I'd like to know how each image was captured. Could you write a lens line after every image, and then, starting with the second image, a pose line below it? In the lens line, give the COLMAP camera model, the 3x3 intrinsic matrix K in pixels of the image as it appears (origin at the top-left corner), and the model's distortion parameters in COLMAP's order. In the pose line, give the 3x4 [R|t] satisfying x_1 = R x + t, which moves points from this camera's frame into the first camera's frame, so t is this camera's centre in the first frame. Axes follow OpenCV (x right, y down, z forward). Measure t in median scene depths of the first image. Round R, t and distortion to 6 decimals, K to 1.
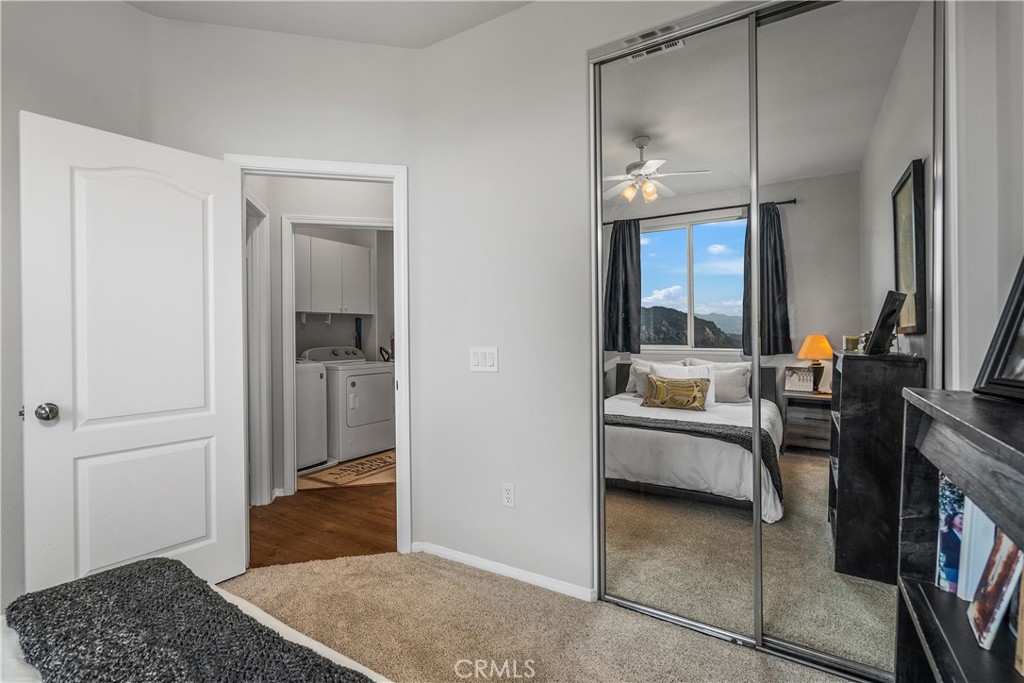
lens RADIAL K [[468.7, 0, 512.2], [0, 468.7, 340.4], [0, 0, 1]] dist [-0.002291, 0.001606]
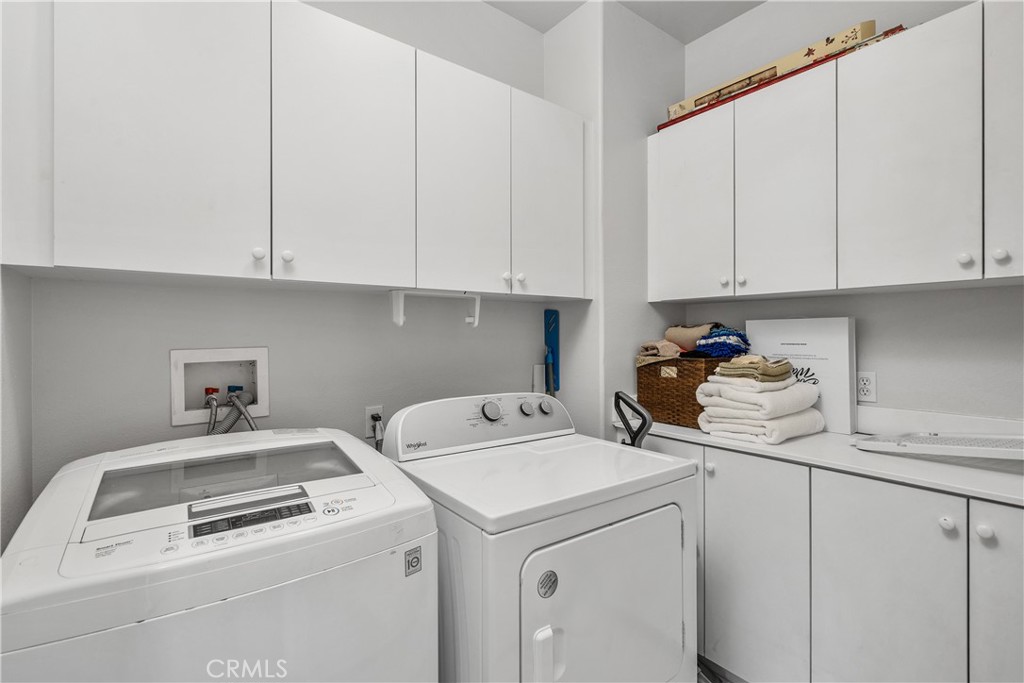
lens RADIAL K [[468.7, 0, 511.5], [0, 468.7, 343.0], [0, 0, 1]] dist [-0.002291, 0.001606]
pose [[0.934308, 0.002054, -0.356460, -0.238329], [-0.004847, 0.999964, -0.006941, -0.019768], [0.356433, 0.008213, 0.934285, 0.674313]]
